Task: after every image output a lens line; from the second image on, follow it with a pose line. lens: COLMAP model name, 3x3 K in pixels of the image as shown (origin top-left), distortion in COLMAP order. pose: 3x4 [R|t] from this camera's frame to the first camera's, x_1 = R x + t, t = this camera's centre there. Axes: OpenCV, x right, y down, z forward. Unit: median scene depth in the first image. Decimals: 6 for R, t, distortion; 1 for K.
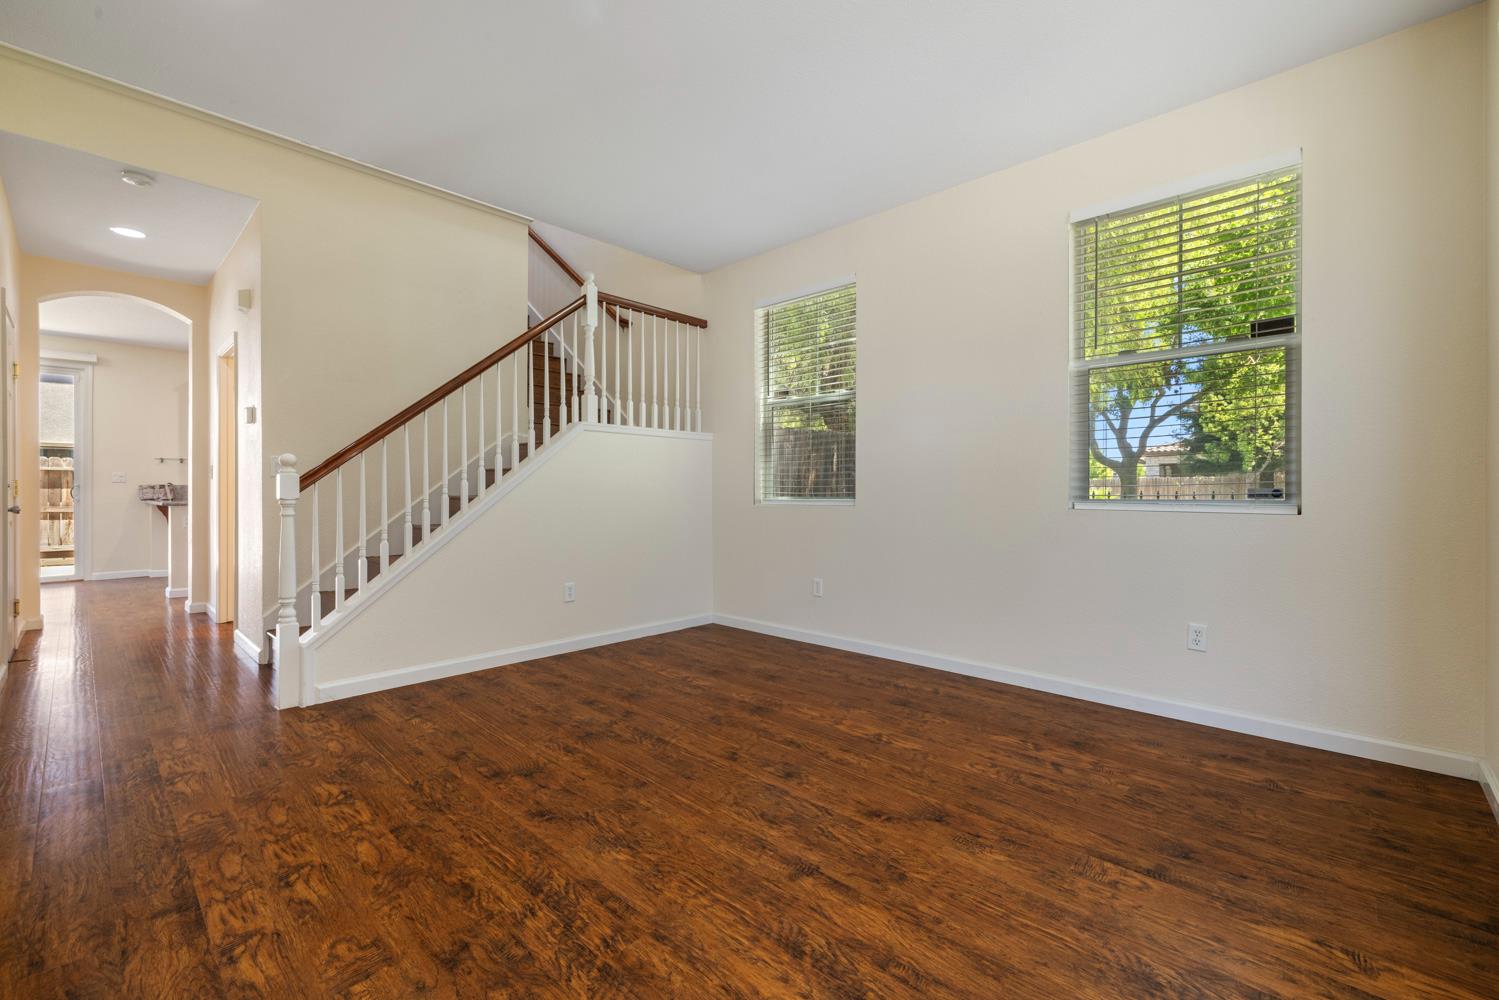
lens RADIAL K [[628.0, 0, 741.1], [0, 628.0, 493.8], [0, 0, 1]] dist [0.001318, -0.000639]
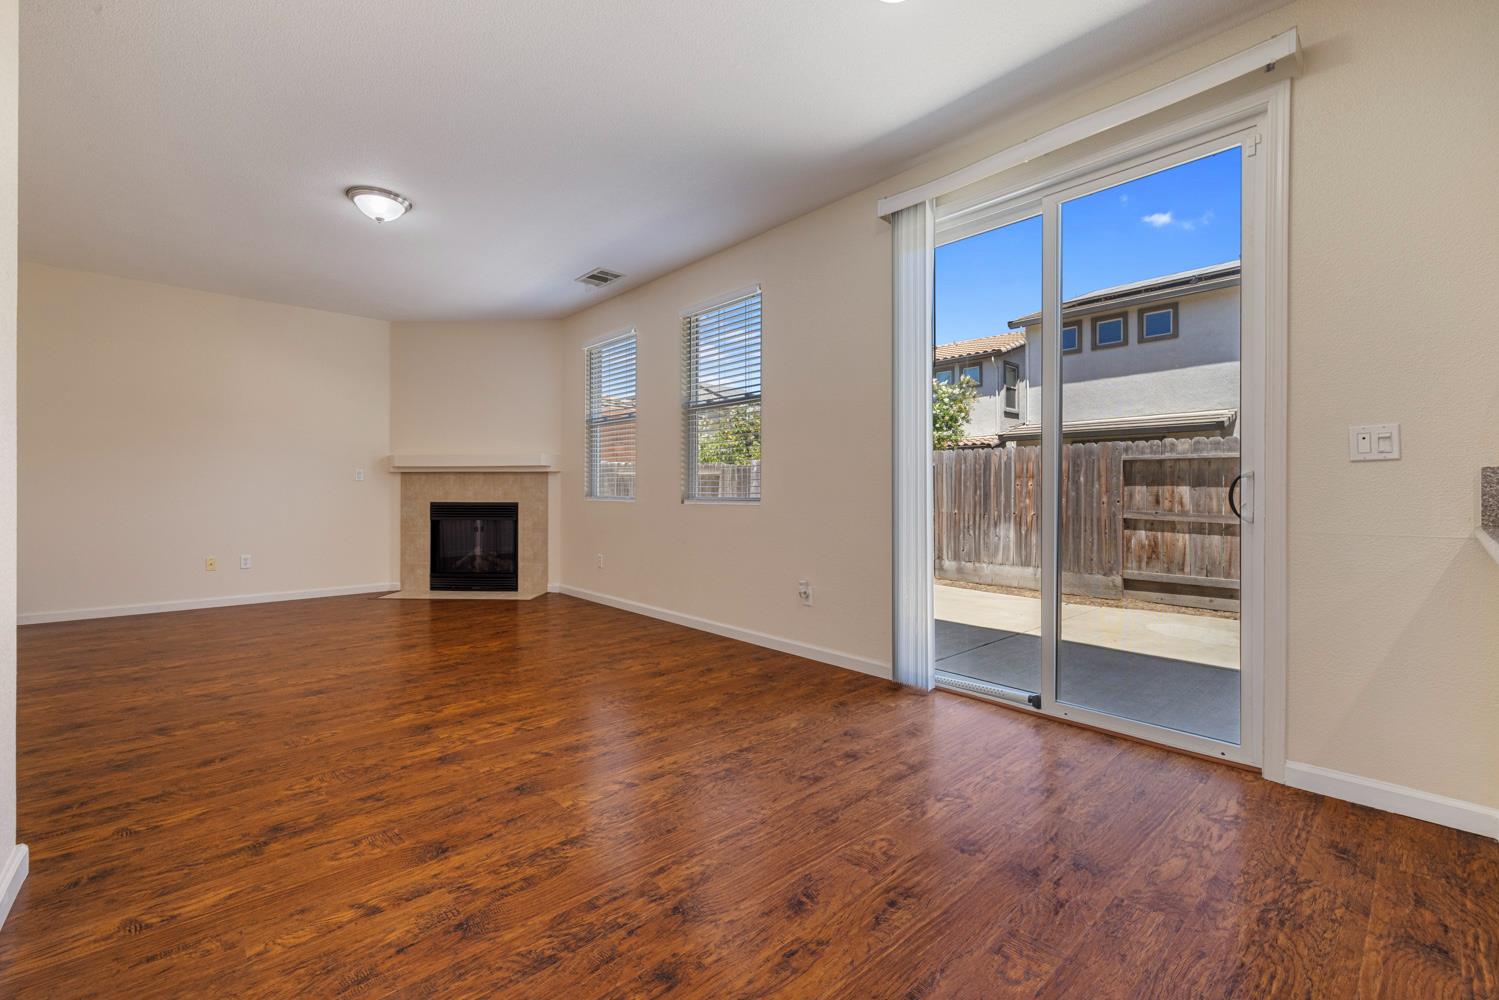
lens RADIAL K [[628.0, 0, 737.9], [0, 628.0, 490.9], [0, 0, 1]] dist [0.001318, -0.000639]
pose [[-0.081334, -0.002381, -0.996684, -1.626609], [-0.003352, 0.999992, -0.002116, -0.007394], [0.996681, 0.003169, -0.081341, 1.746507]]
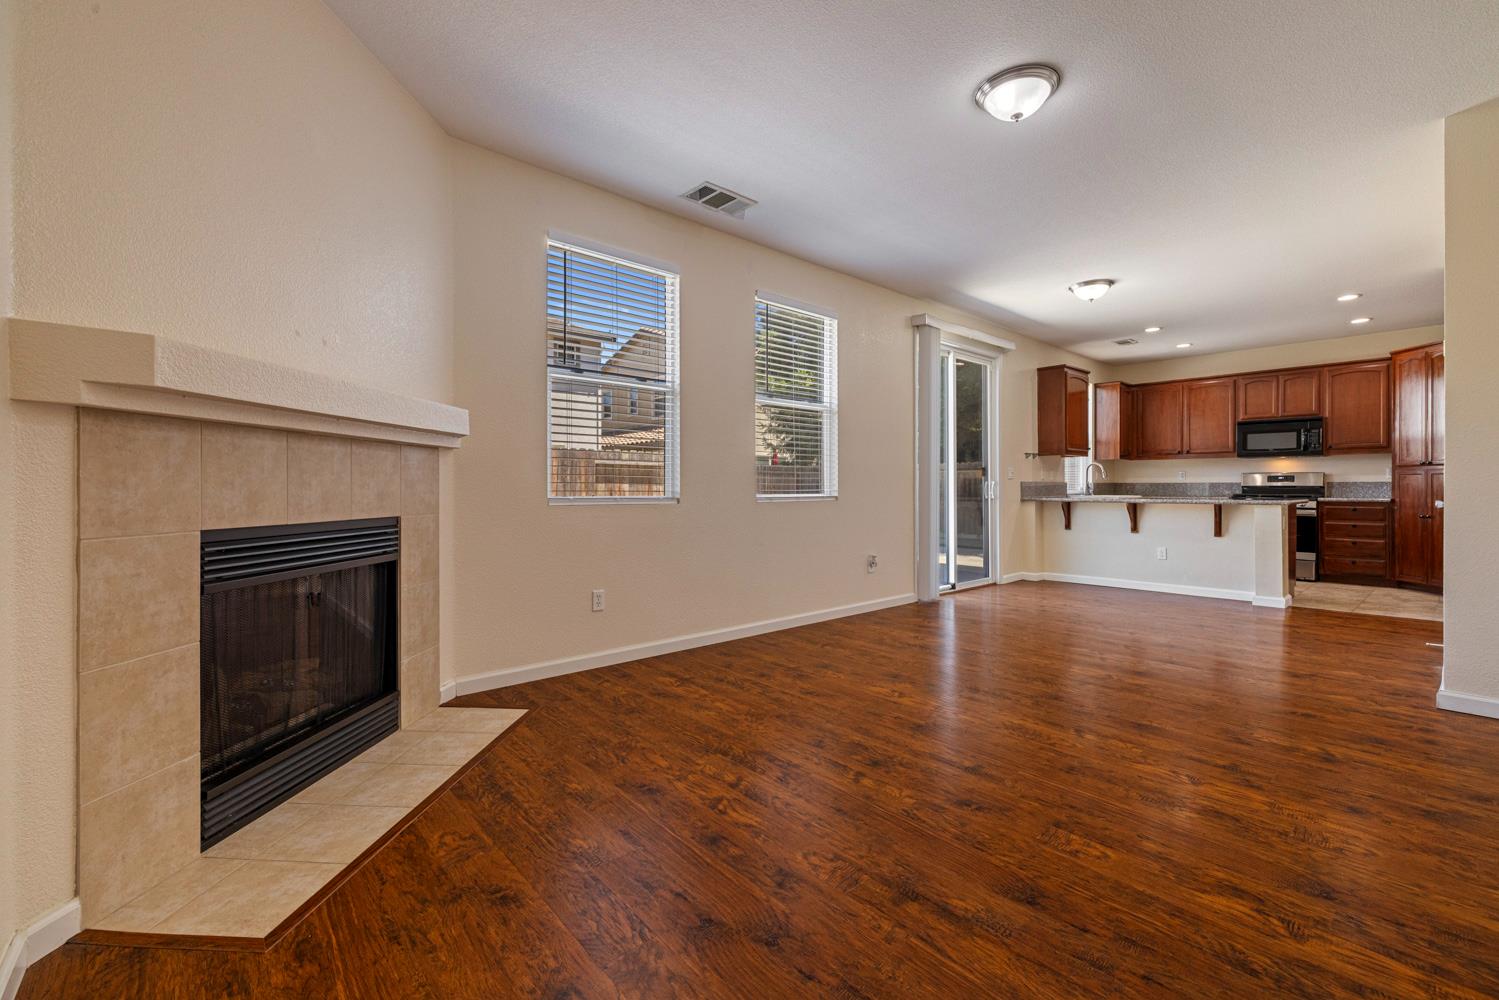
lens RADIAL K [[628.0, 0, 748.7], [0, 628.0, 487.3], [0, 0, 1]] dist [0.001318, -0.000639]
pose [[0.995666, -0.000876, -0.093001, -3.041073], [0.000669, 0.999997, -0.002249, -0.008944], [0.093002, 0.002177, 0.995664, 0.076594]]
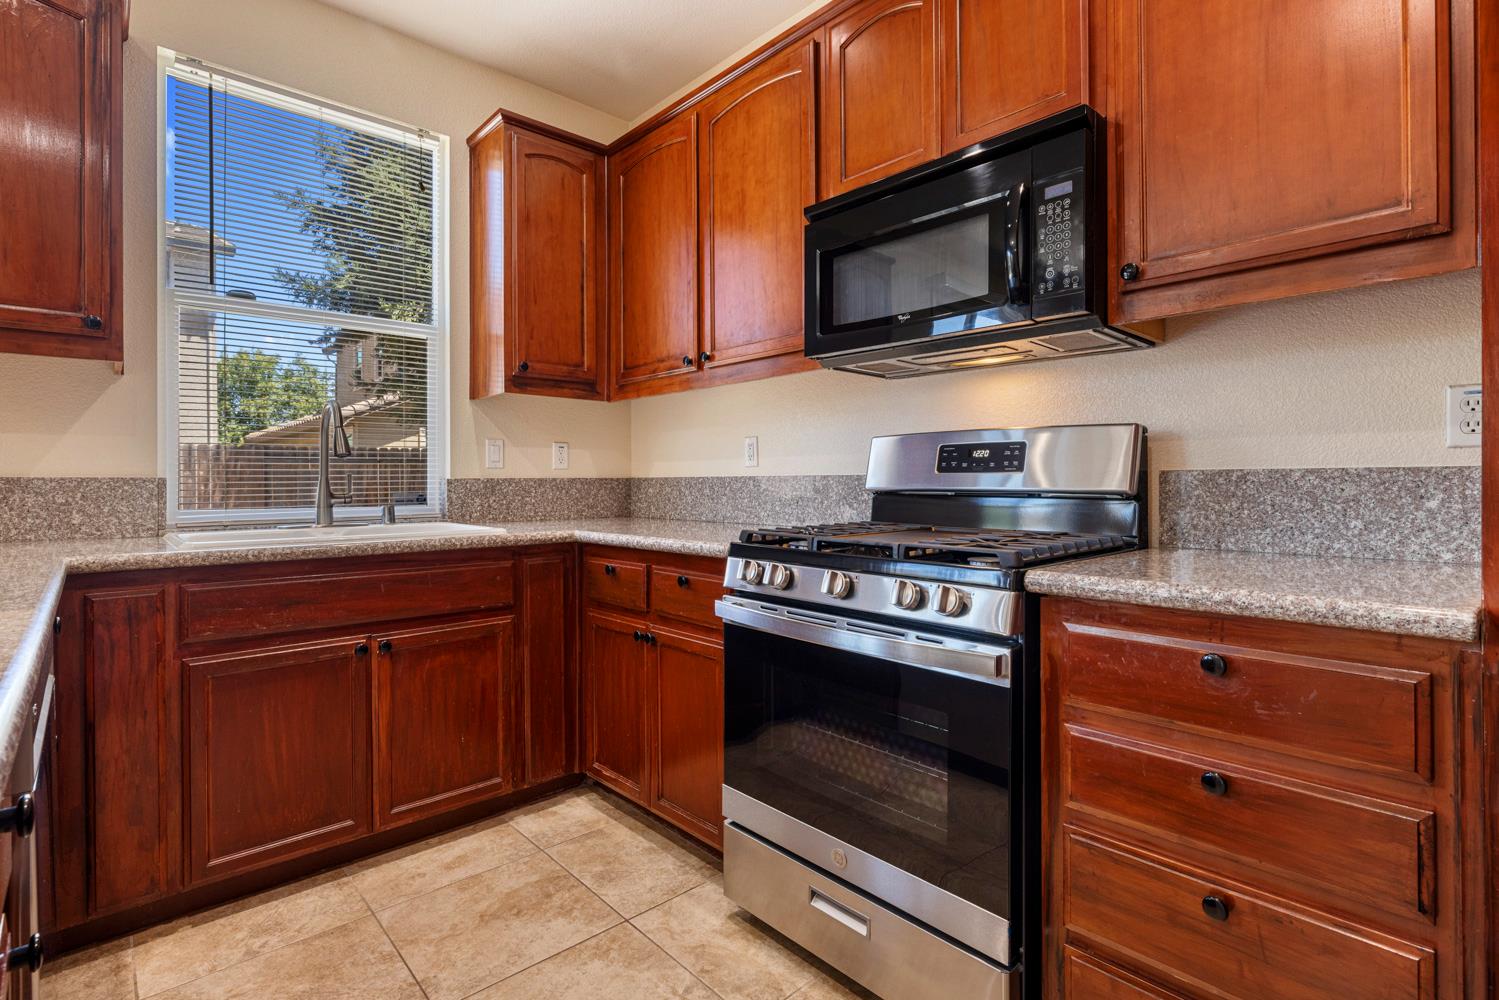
lens RADIAL K [[720.6, 0, 750.6], [0, 720.6, 481.4], [0, 0, 1]] dist [-0.004373, 0.000278]
pose [[0.997498, -0.006063, -0.070433, -1.396547], [0.005867, 0.999978, -0.002988, -0.024371], [0.070450, 0.002567, 0.997512, 2.027259]]
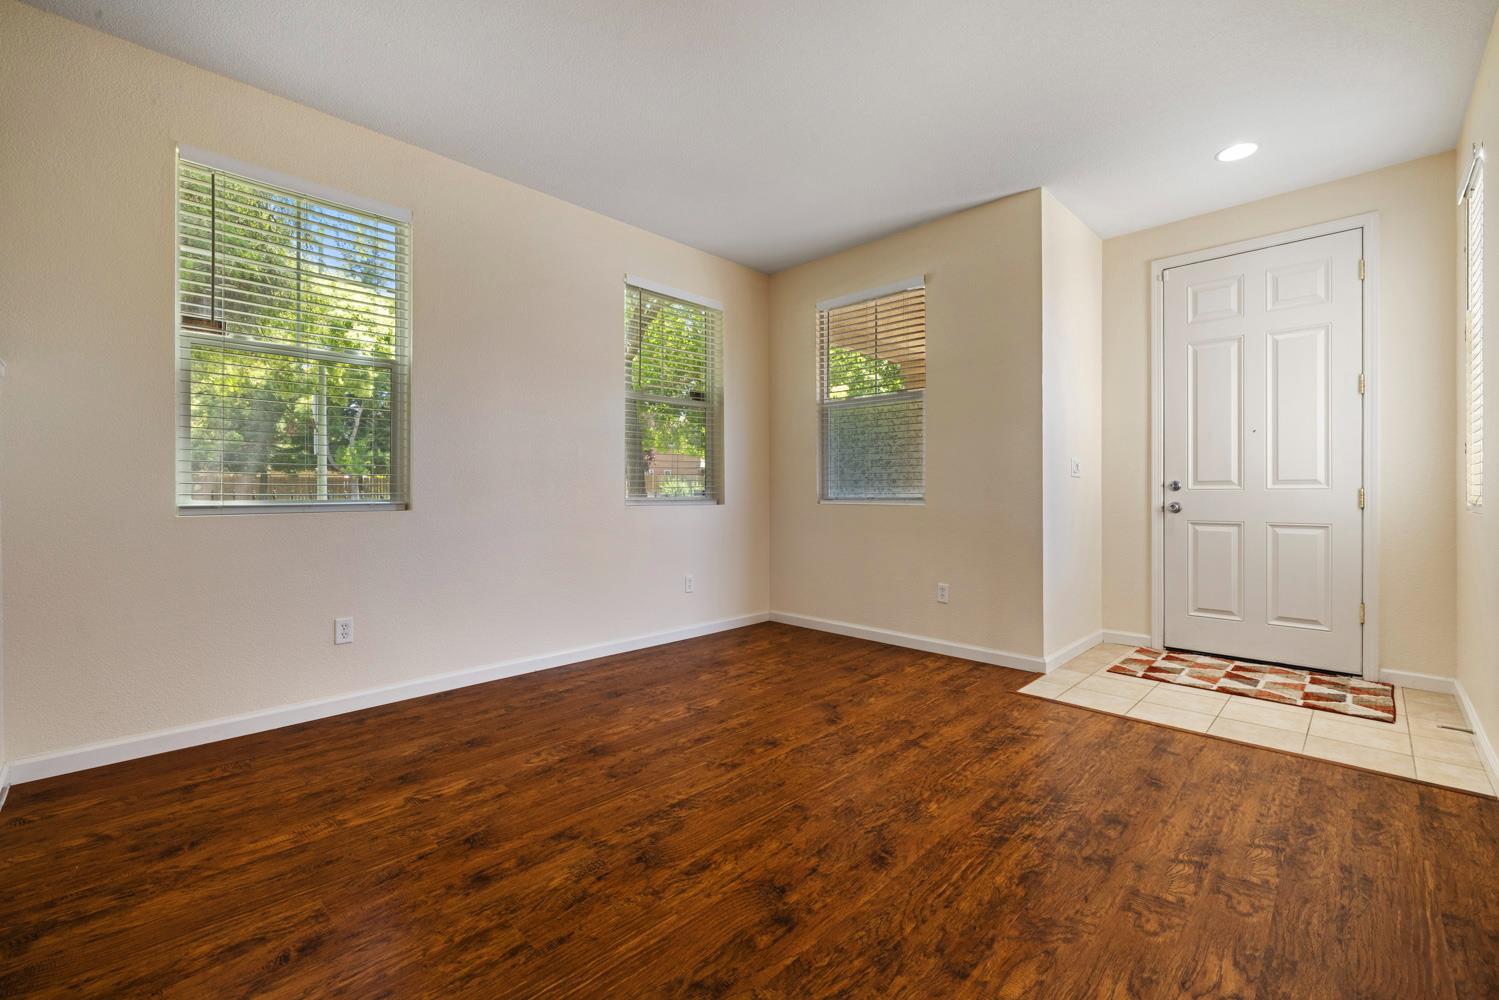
lens RADIAL K [[628.0, 0, 740.9], [0, 628.0, 492.1], [0, 0, 1]] dist [0.001318, -0.000639]
pose [[0.020830, -0.000734, 0.999783, -0.757266], [0.002774, 0.999996, 0.000677, -0.003487], [-0.999779, 0.002759, 0.020832, 0.740206]]
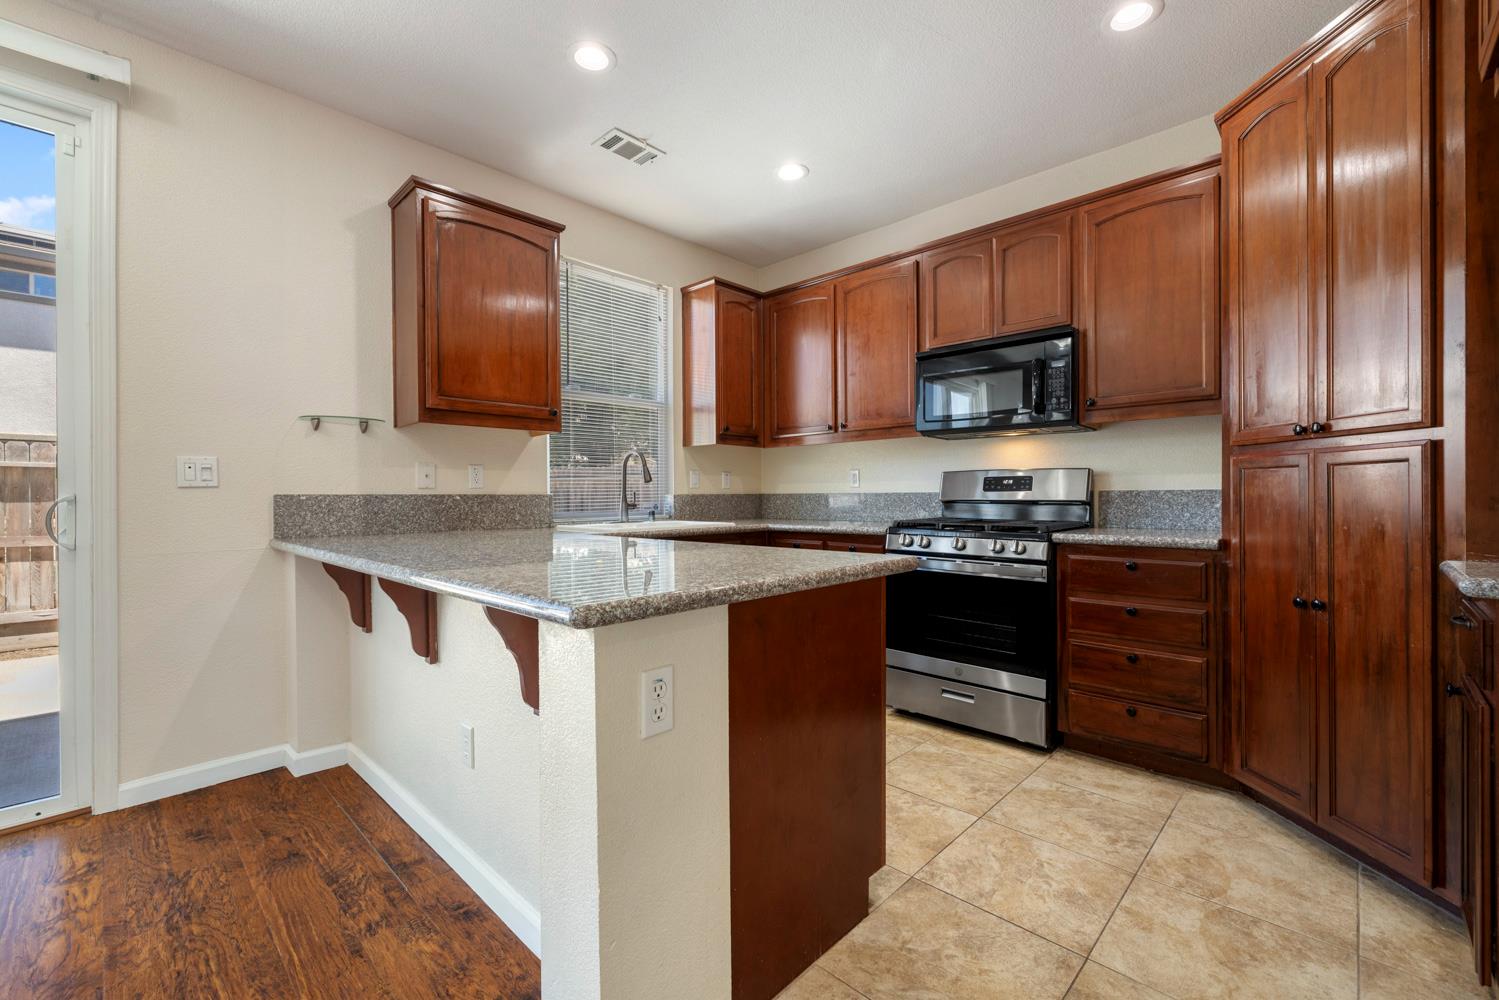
lens RADIAL K [[628.0, 0, 748.1], [0, 628.0, 497.4], [0, 0, 1]] dist [0.001318, -0.000639]
pose [[0.999947, -0.007195, -0.007408, -1.667327], [0.007196, 0.999974, 0.000041, -0.025726], [0.007408, -0.000095, 0.999973, 1.605040]]
